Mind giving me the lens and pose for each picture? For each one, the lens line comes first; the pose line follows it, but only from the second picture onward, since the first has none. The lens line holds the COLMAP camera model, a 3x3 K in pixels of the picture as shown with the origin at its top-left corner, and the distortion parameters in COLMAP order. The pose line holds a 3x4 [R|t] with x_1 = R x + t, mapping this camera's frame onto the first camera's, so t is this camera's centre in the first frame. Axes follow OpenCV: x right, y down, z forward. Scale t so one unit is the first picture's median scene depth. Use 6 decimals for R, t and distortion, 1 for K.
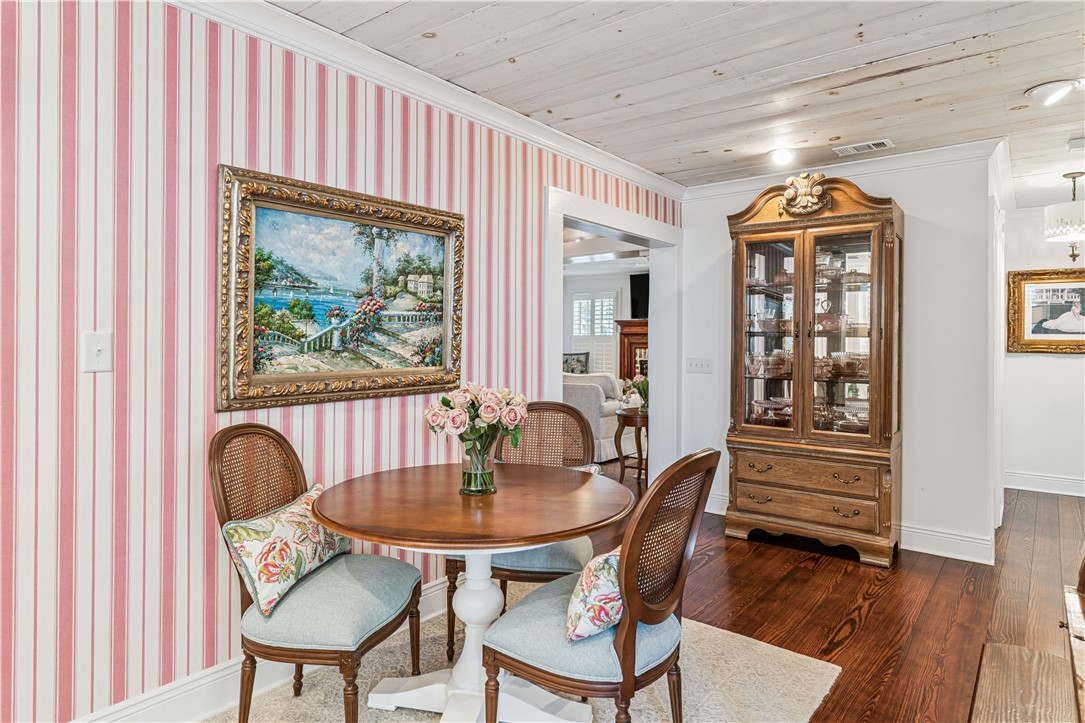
lens RADIAL K [[636.2, 0, 542.5], [0, 636.2, 361.5], [0, 0, 1]] dist [0.001175, 0.000146]
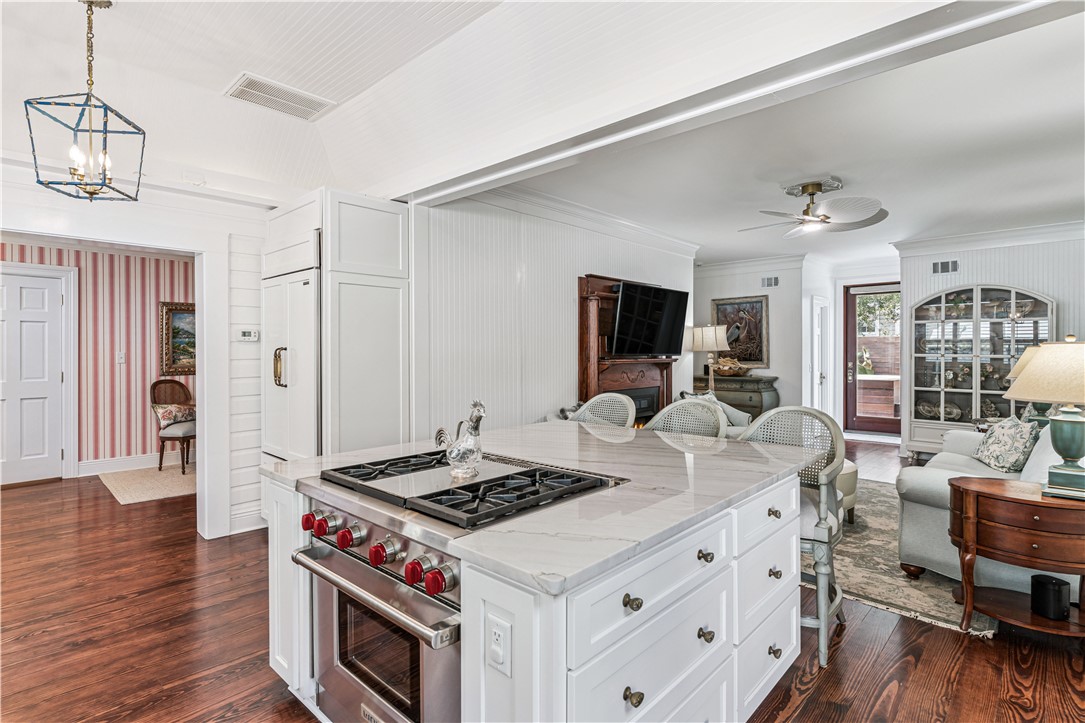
lens RADIAL K [[545.1, 0, 542.5], [0, 545.1, 361.5], [0, 0, 1]] dist [0.000655, 0.000109]
pose [[0.996986, -0.009063, -0.077046, 1.711000], [0.007962, 0.999862, -0.014589, 0.062109], [0.077167, 0.013932, 0.996921, -1.693383]]
